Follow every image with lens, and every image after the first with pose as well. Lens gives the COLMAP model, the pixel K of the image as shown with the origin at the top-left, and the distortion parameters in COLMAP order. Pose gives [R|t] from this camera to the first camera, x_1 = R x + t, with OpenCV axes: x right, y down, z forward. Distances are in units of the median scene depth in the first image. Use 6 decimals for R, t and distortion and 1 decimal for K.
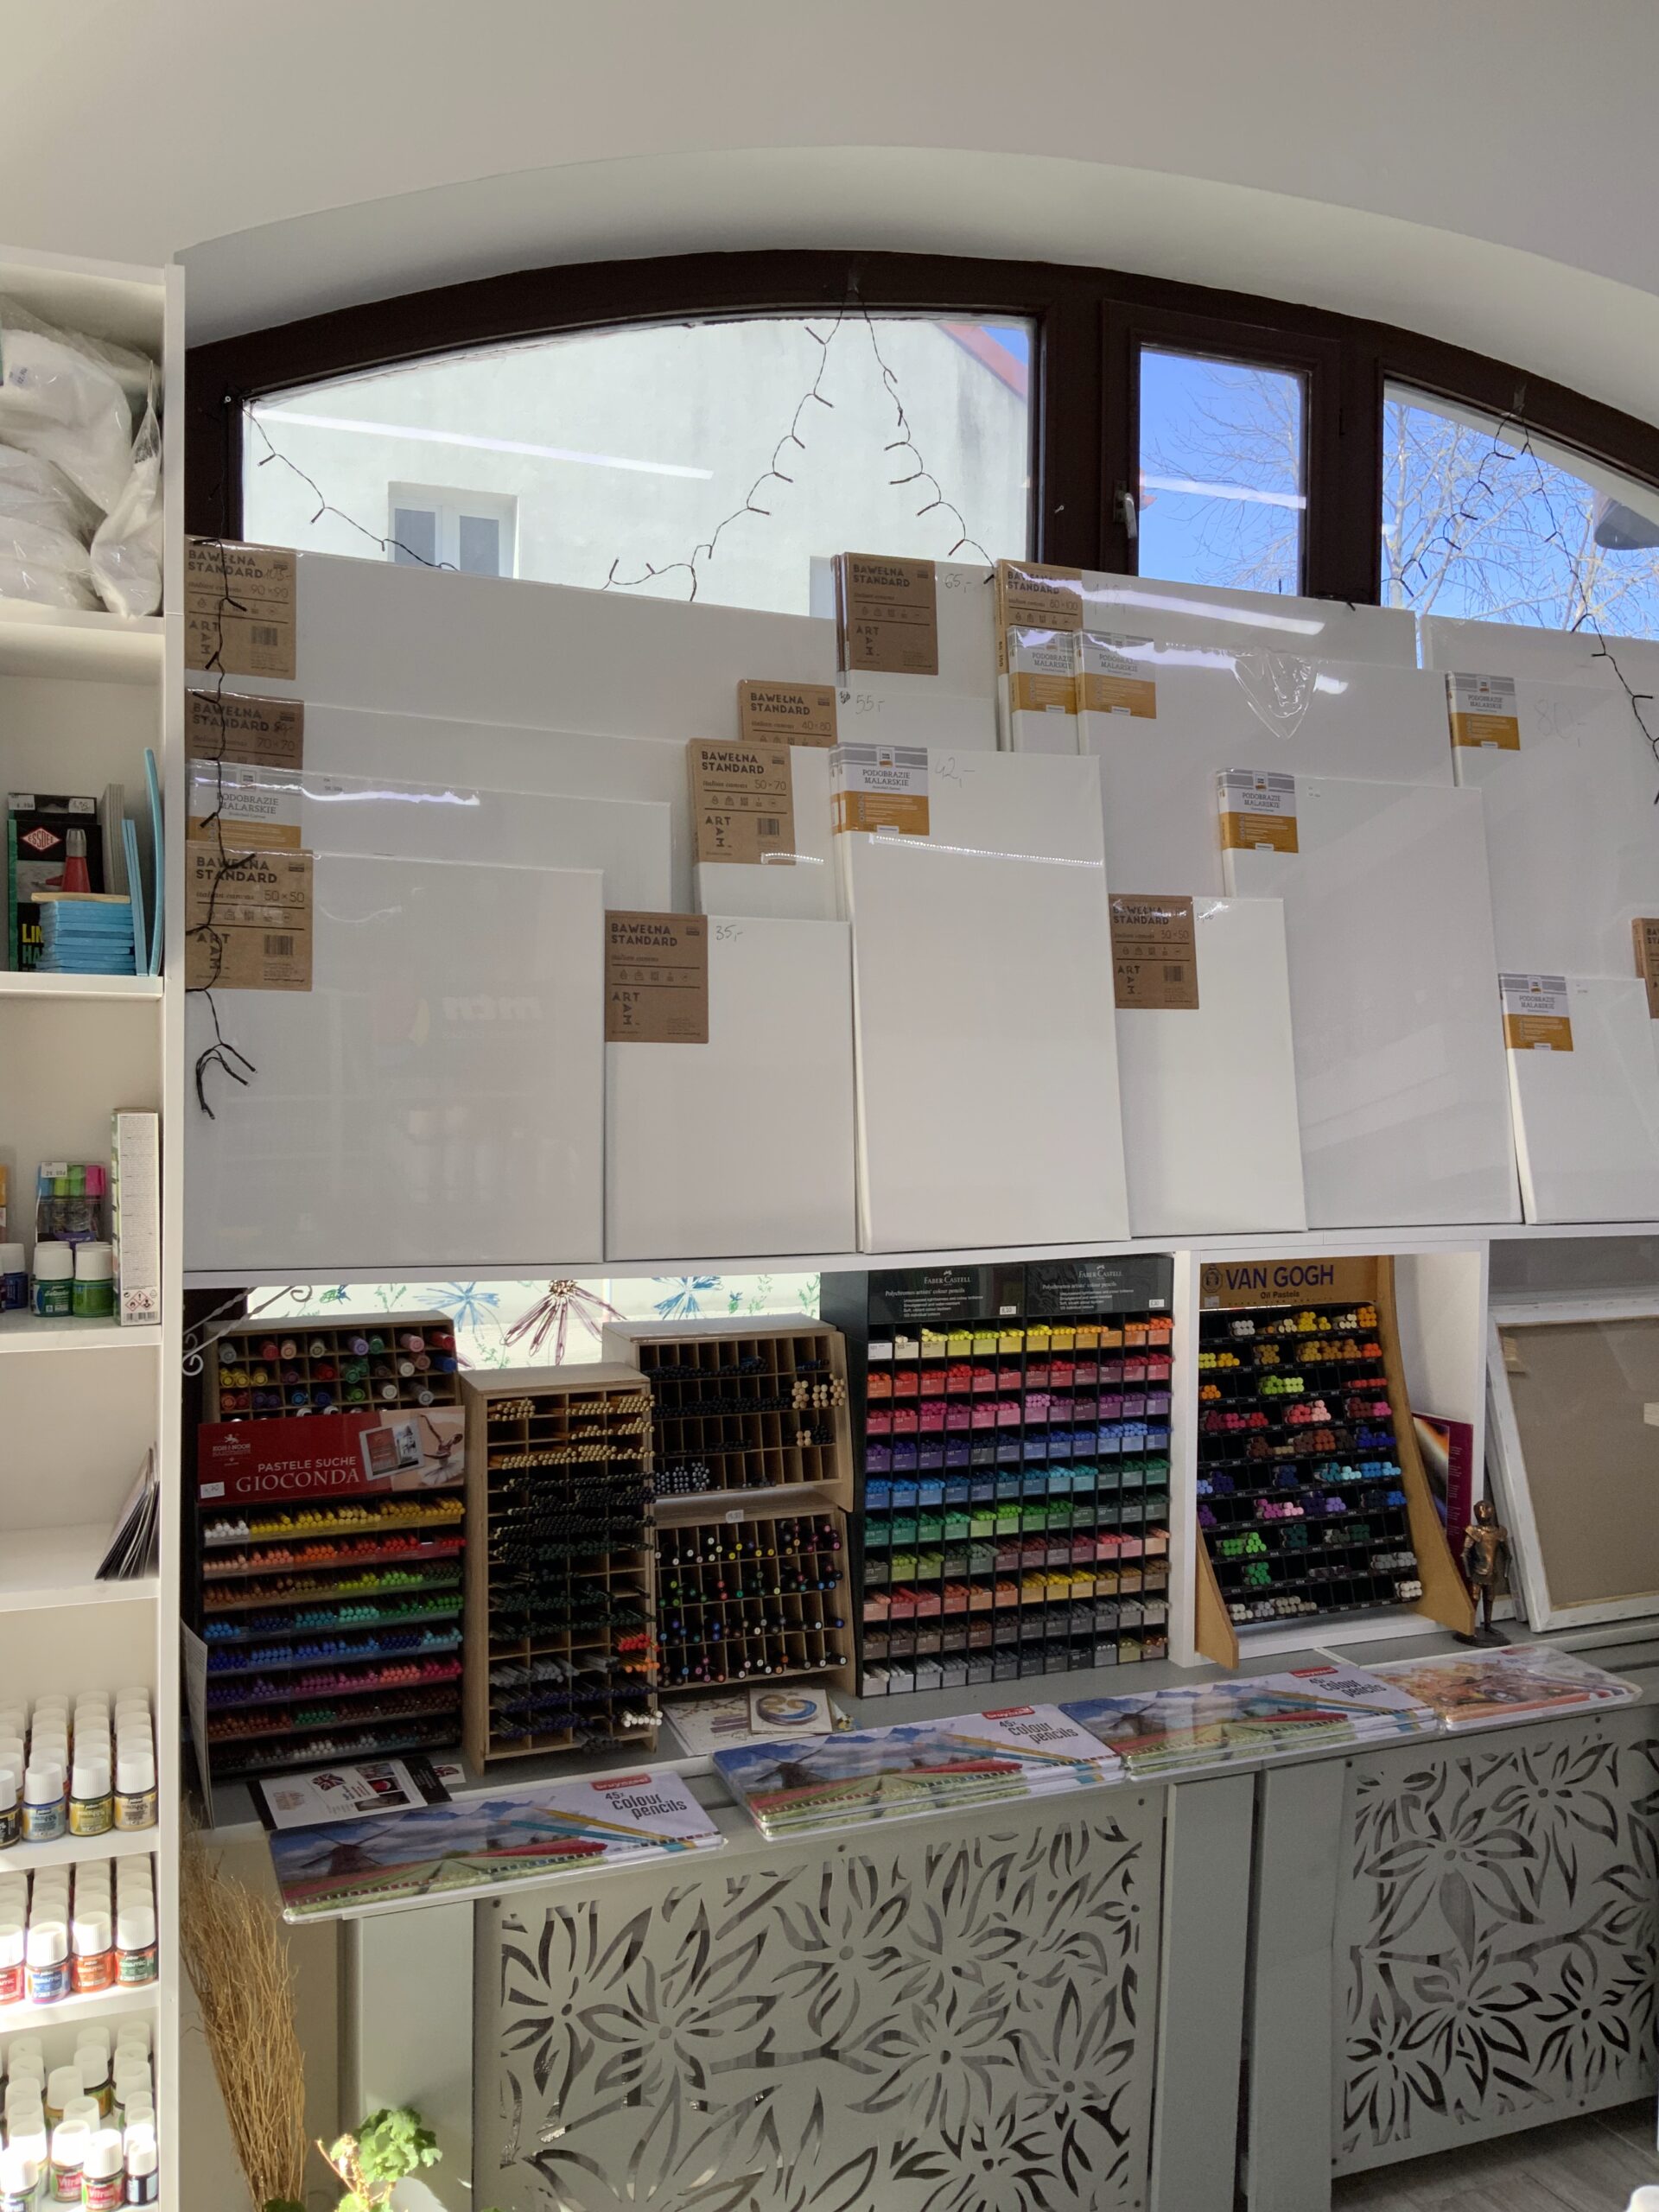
lens RADIAL K [[1854.4, 0, 829.5], [0, 1854.4, 1106.0], [0, 0, 1]] dist [0.059362, -0.092429]
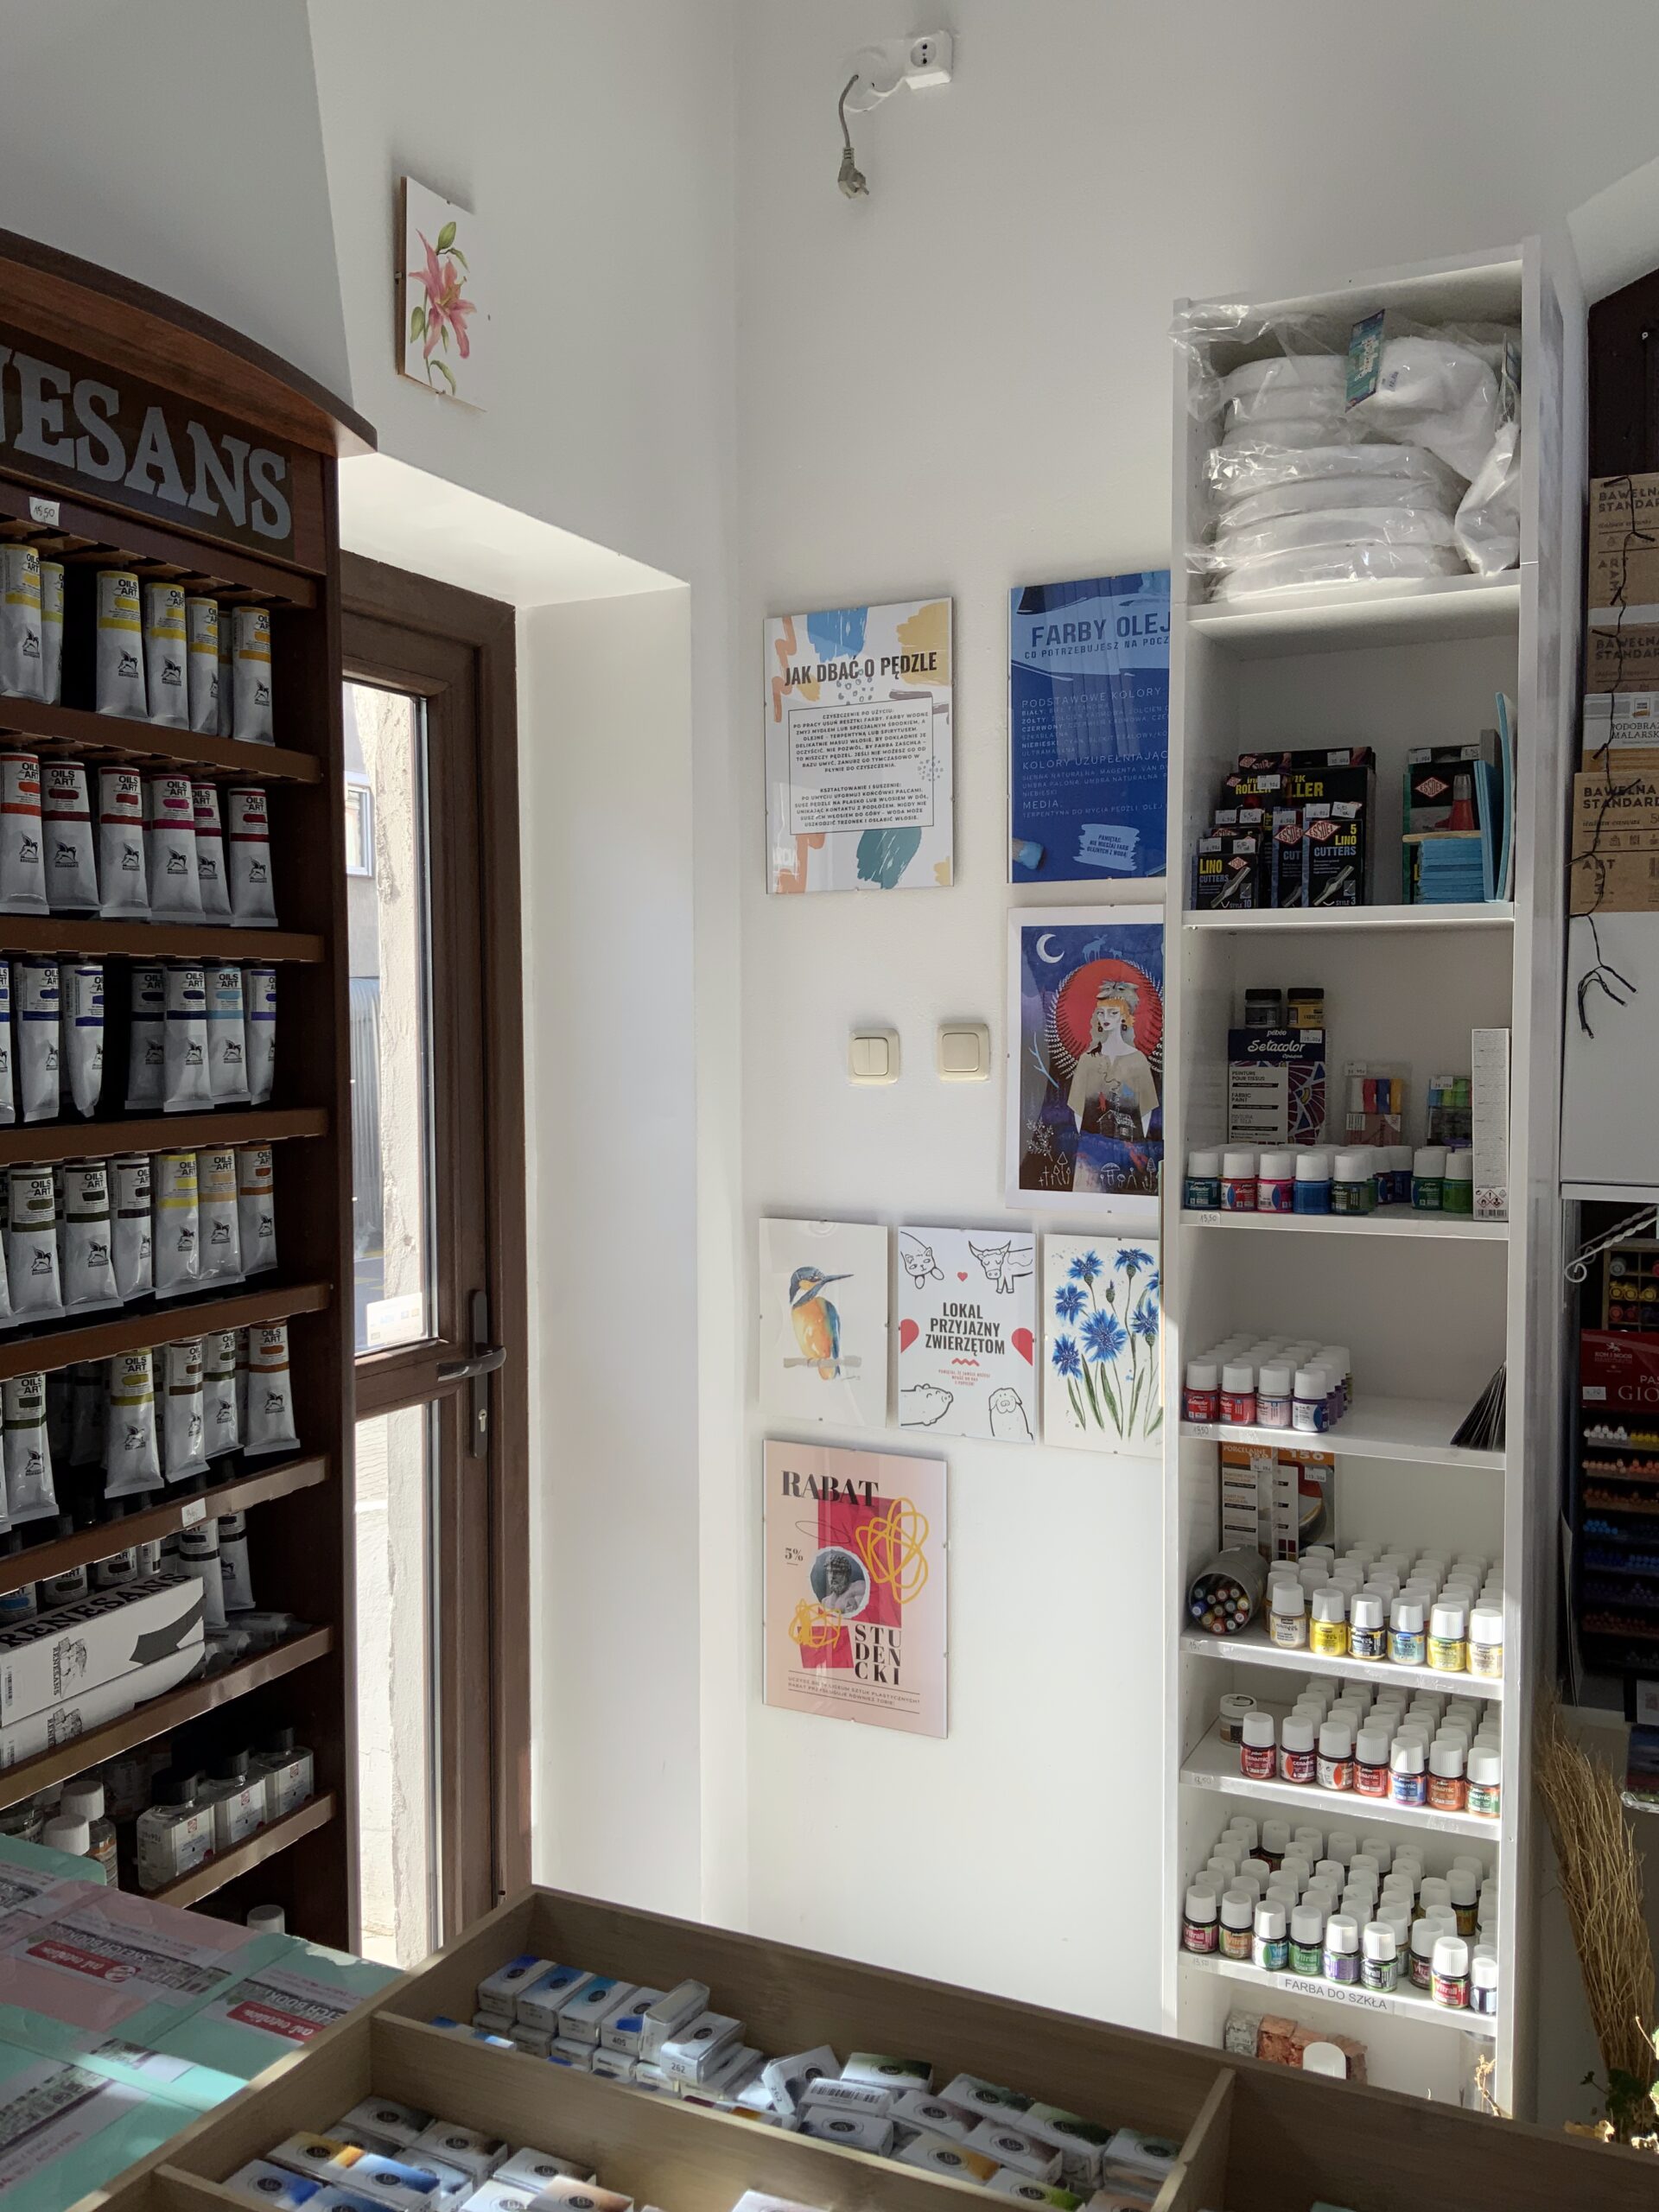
lens RADIAL K [[1854.4, 0, 829.5], [0, 1854.4, 1106.0], [0, 0, 1]] dist [0.059362, -0.092429]
pose [[0.667348, 0.019748, -0.744485, 0.171266], [-0.005765, 0.999755, 0.021352, 0.026276], [0.744724, -0.009957, 0.667298, -0.018820]]
